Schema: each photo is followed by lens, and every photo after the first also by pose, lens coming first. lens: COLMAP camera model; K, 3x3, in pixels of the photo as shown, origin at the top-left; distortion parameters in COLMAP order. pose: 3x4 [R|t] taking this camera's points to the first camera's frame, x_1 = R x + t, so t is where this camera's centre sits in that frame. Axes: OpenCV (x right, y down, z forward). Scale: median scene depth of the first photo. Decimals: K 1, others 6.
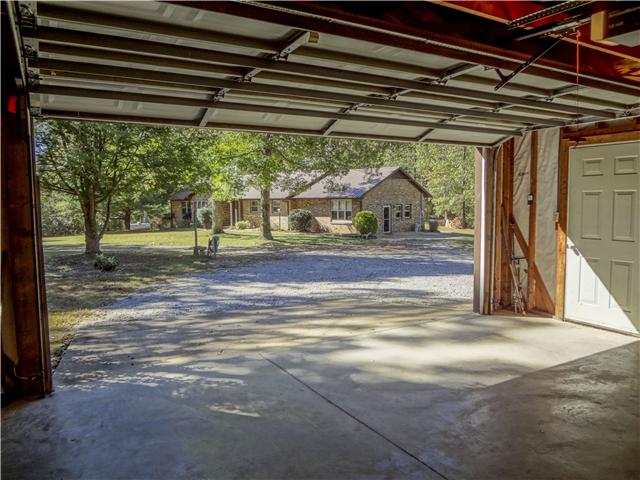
lens RADIAL K [[476.4, 0, 320.0], [0, 476.4, 240.0], [0, 0, 1]] dist [-0.055316, 0.002025]
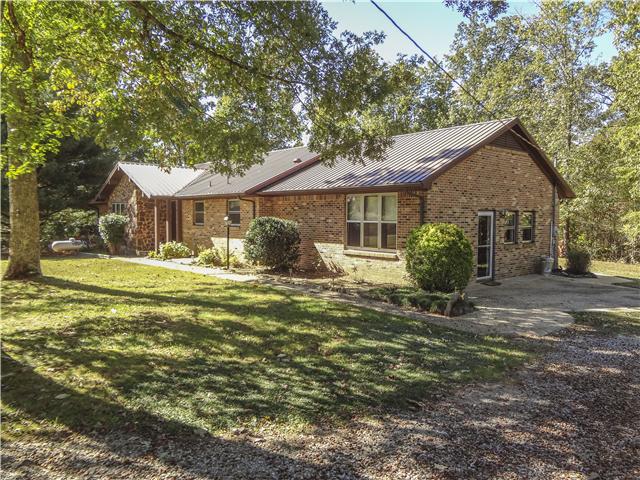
lens RADIAL K [[476.4, 0, 320.0], [0, 476.4, 240.0], [0, 0, 1]] dist [-0.055316, 0.002025]
pose [[0.996764, 0.020775, -0.077647, 0.032185], [-0.023888, 0.998939, -0.039371, -0.028765], [0.076747, 0.041098, 0.996203, 0.578688]]
